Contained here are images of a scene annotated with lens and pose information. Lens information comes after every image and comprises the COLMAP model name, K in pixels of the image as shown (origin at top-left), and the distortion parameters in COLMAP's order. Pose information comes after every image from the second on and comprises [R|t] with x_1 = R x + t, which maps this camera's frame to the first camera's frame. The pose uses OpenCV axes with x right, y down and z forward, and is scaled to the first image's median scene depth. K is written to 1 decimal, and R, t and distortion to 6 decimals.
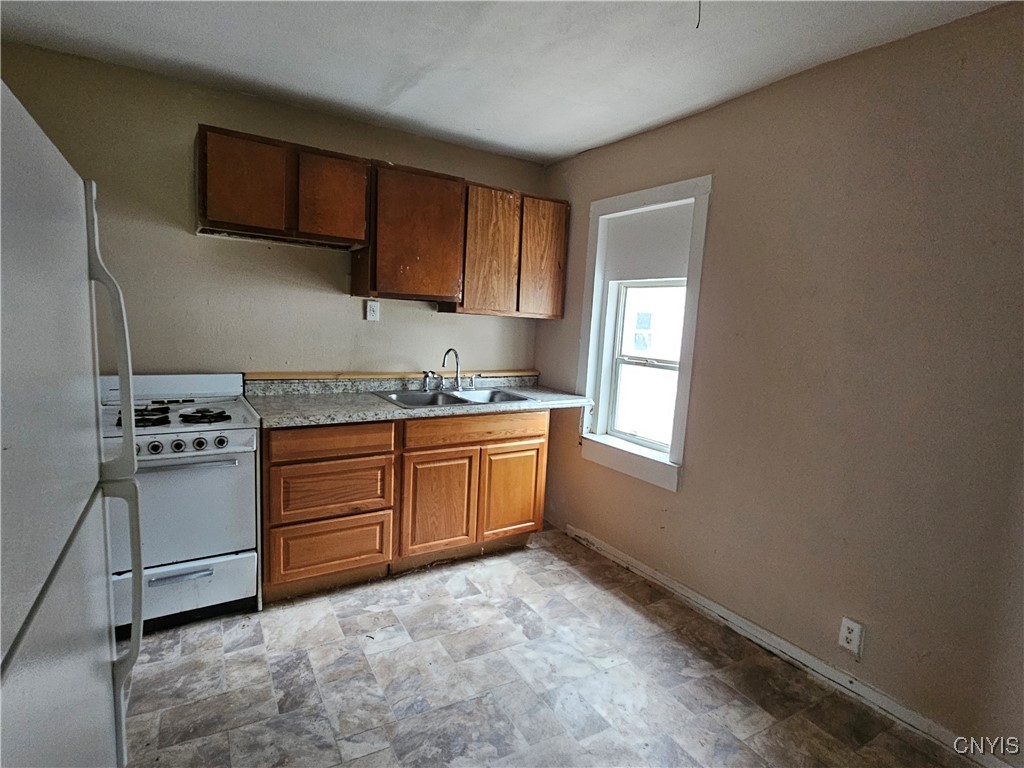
lens RADIAL K [[546.1, 0, 512.0], [0, 546.1, 384.0], [0, 0, 1]] dist [-0.001052, 0.000620]
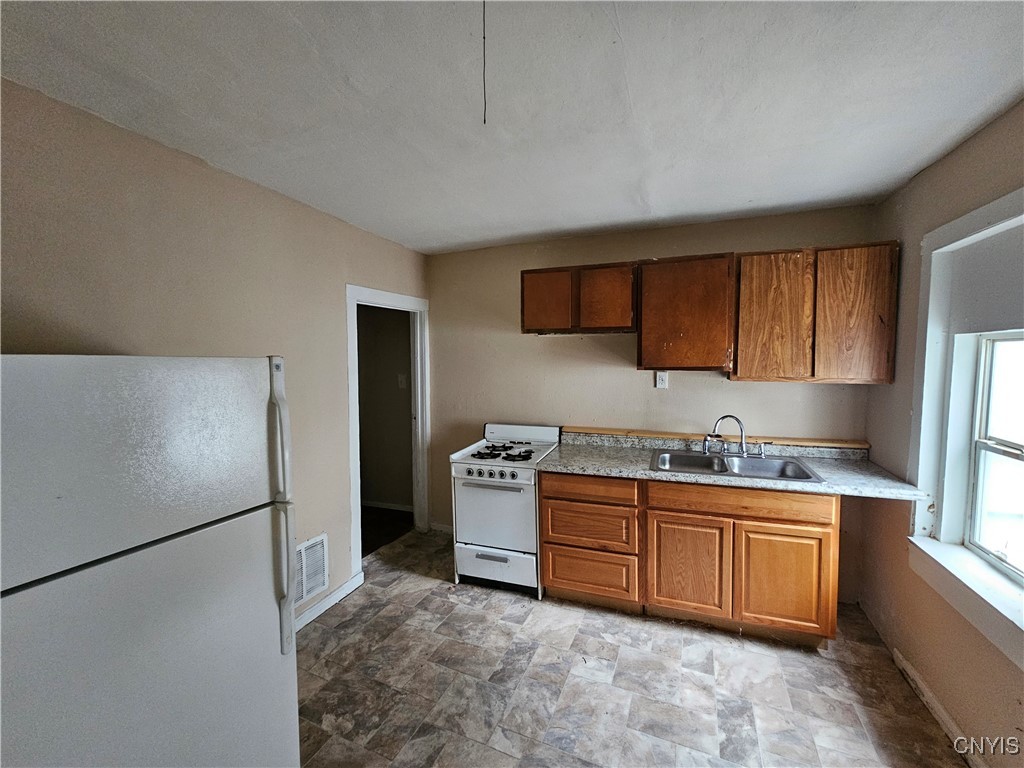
lens RADIAL K [[416.6, 0, 512.0], [0, 416.6, 384.0], [0, 0, 1]] dist [-0.000479, 0.000298]
pose [[0.599304, -0.005856, -0.800500, 0.315661], [-0.055746, 0.997240, -0.049030, -0.072422], [0.798578, 0.074008, 0.597323, 0.232630]]
